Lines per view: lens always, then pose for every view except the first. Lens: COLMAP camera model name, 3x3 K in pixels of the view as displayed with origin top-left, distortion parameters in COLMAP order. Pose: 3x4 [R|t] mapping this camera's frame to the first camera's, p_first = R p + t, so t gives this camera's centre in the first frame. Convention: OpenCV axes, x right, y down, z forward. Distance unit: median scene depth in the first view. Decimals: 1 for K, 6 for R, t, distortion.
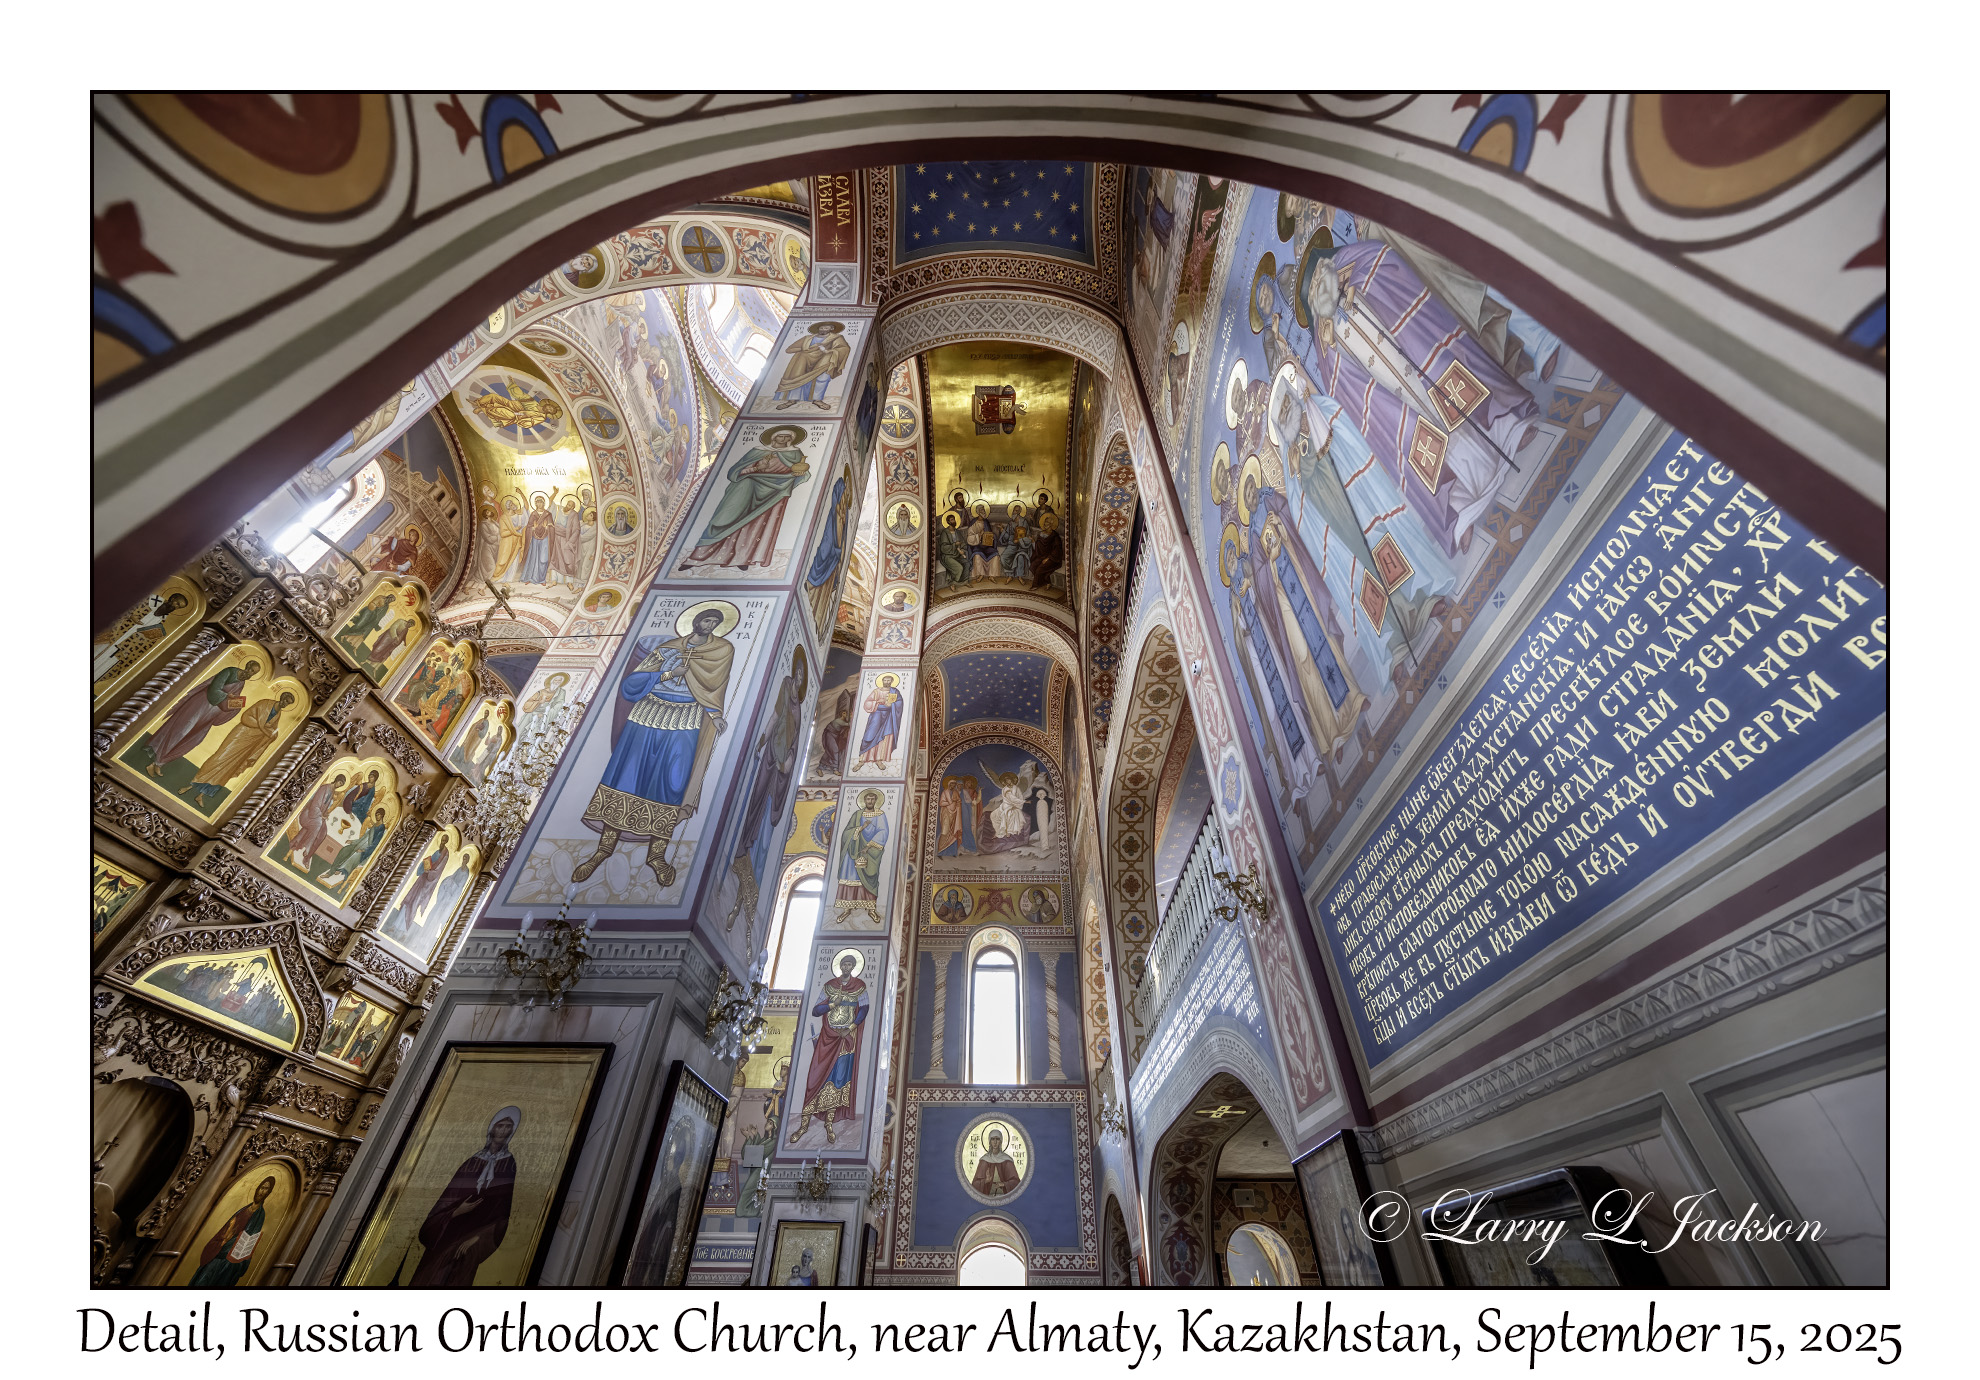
lens RADIAL K [[705.1, 0, 991.9], [0, 705.1, 693.0], [0, 0, 1]] dist [-0.001488, -0.000017]
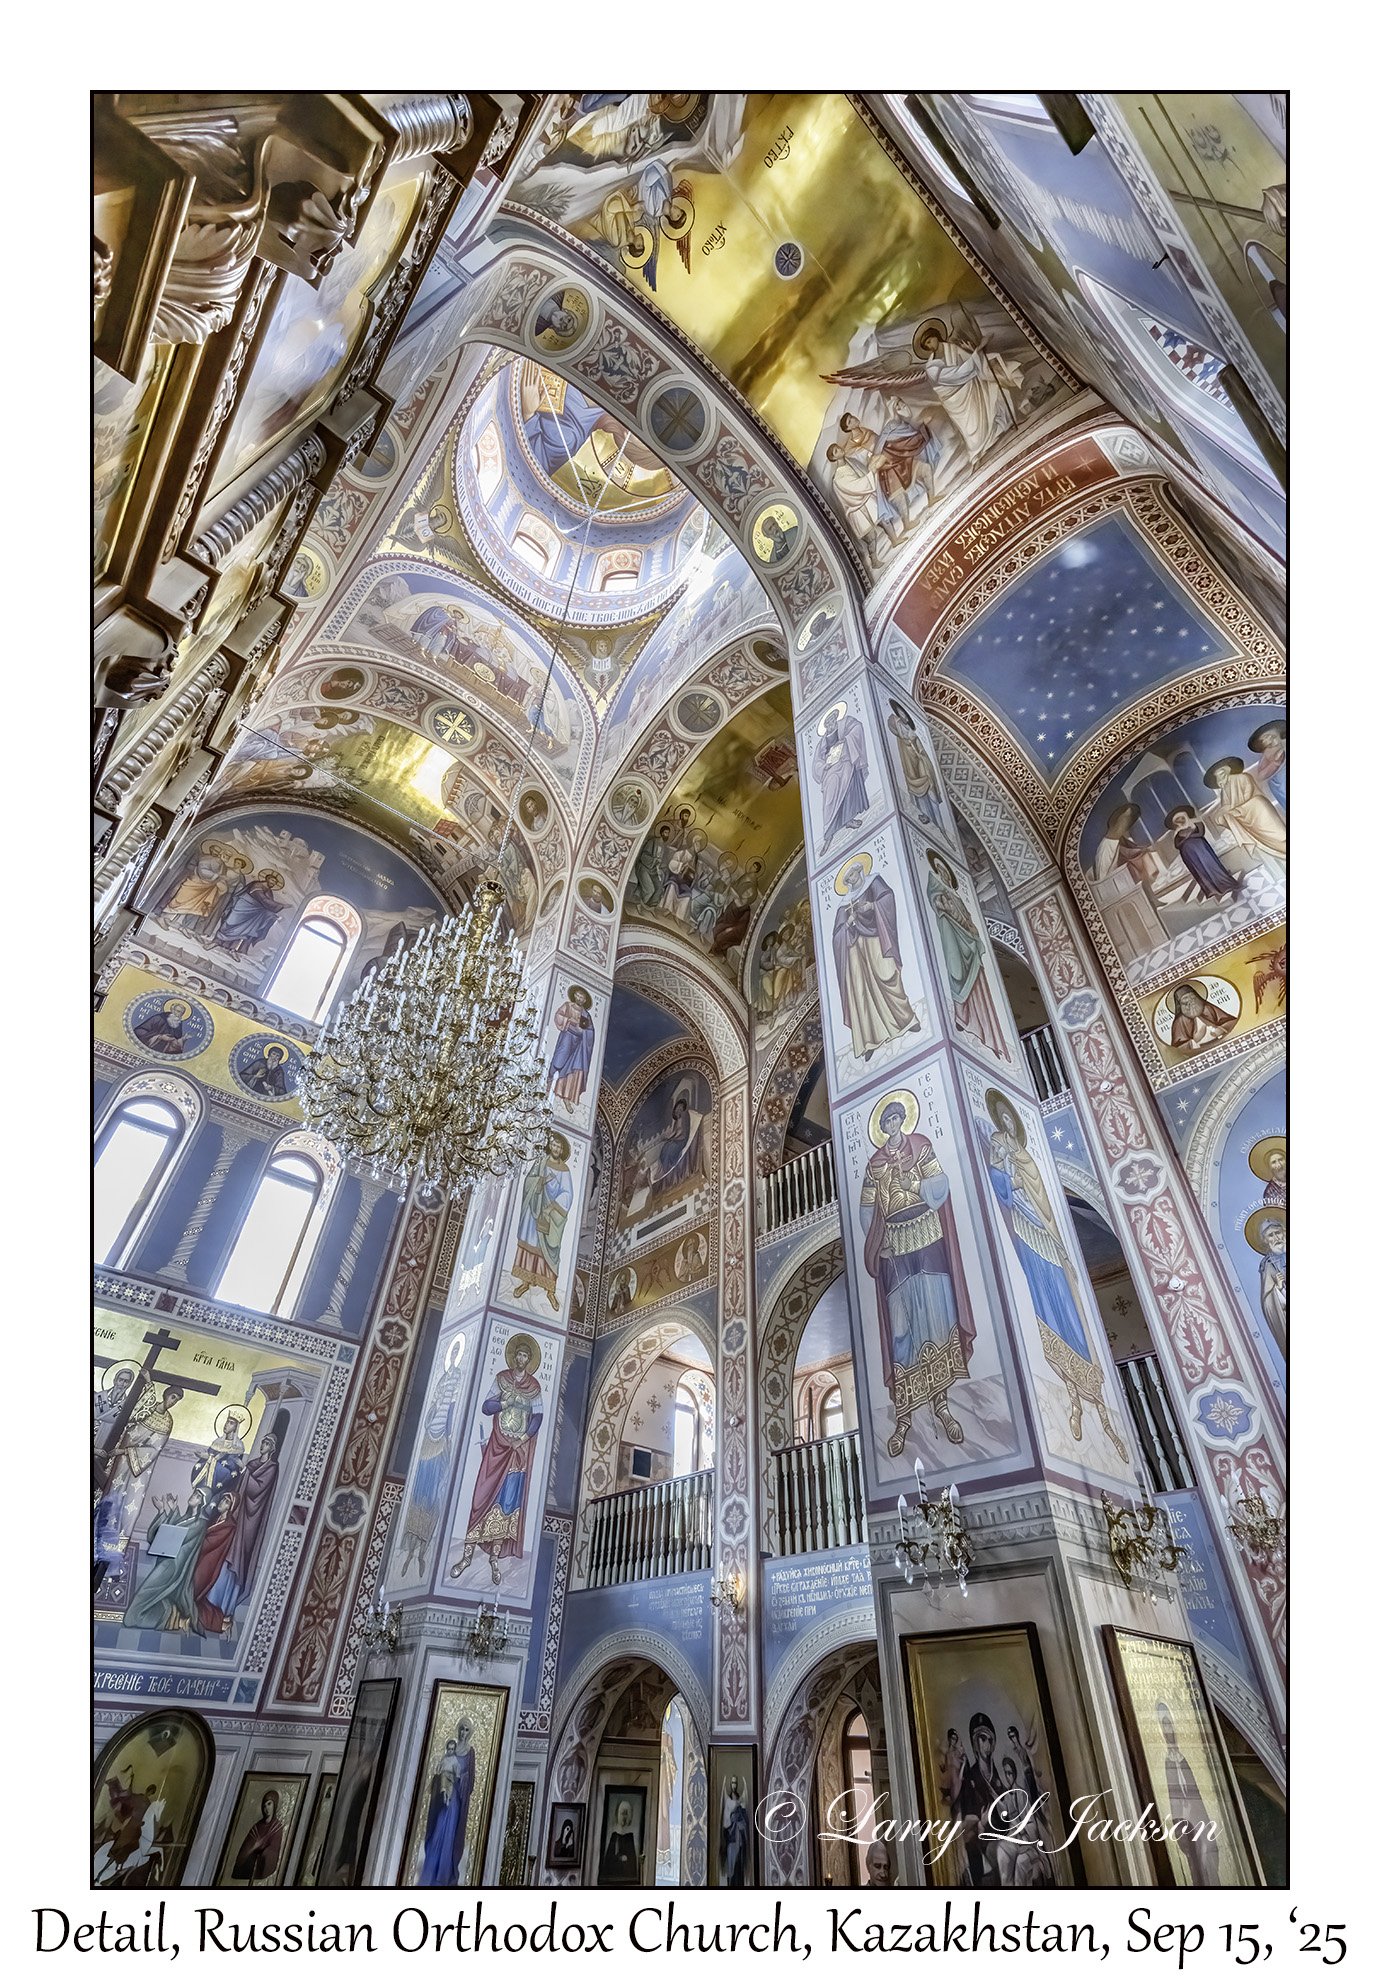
lens RADIAL K [[851.7, 0, 690.0], [0, 851.7, 990.0], [0, 0, 1]] dist [-0.001012, -0.000087]
pose [[0.760497, 0.454540, 0.463722, -0.735717], [-0.459634, 0.881267, -0.110024, 0.036076], [-0.458673, -0.129470, 0.879122, 0.110339]]
